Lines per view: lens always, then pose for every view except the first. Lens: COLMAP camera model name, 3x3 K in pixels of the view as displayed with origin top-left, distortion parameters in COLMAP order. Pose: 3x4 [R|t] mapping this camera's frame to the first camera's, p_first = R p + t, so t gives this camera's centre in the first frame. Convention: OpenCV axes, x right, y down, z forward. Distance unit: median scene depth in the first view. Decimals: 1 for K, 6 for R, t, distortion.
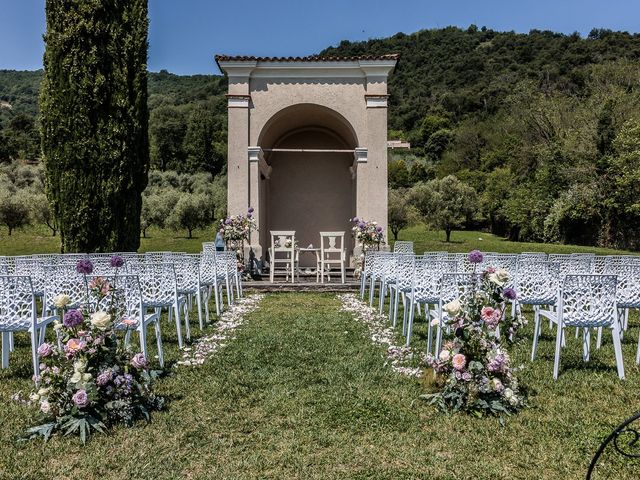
lens RADIAL K [[688.5, 0, 320.0], [0, 688.5, 240.0], [0, 0, 1]] dist [0.040564, 0.009961]
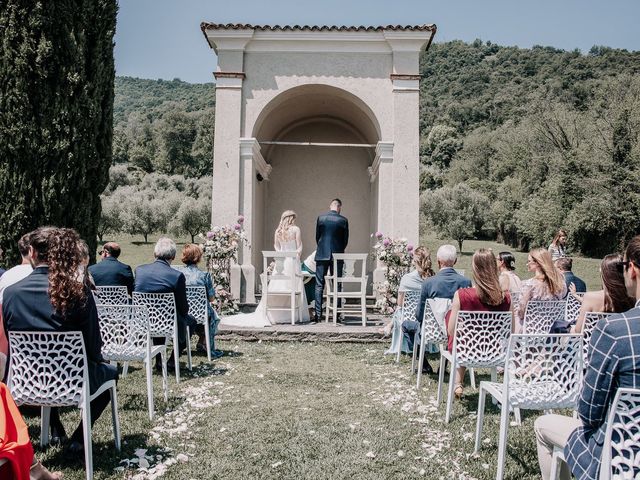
lens RADIAL K [[561.9, 0, 322.3], [0, 561.9, 229.5], [0, 0, 1]] dist [-0.048540, 0.013852]
pose [[0.999868, 0.016026, -0.002554, -0.004951], [-0.016062, 0.999757, -0.015111, -0.014510], [0.002311, 0.015150, 0.999883, 0.221571]]
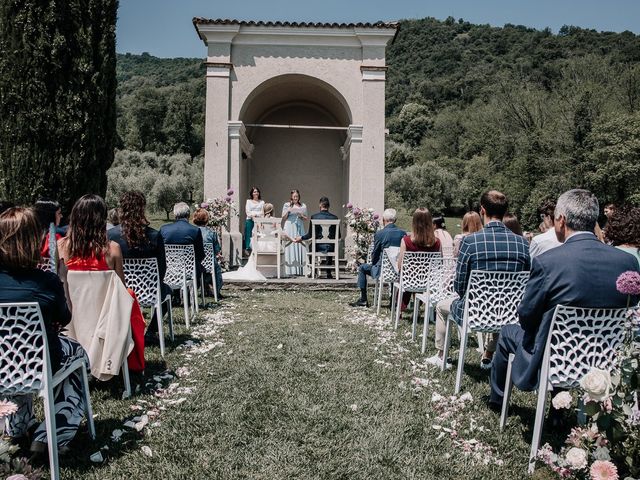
lens RADIAL K [[615.8, 0, 320.0], [0, 615.8, 240.0], [0, 0, 1]] dist [-0.089764, 0.110493]
pose [[0.998782, 0.014165, 0.047255, -0.013109], [-0.015645, 0.999393, 0.031114, -0.005476], [-0.046785, -0.031815, 0.998398, 0.122580]]
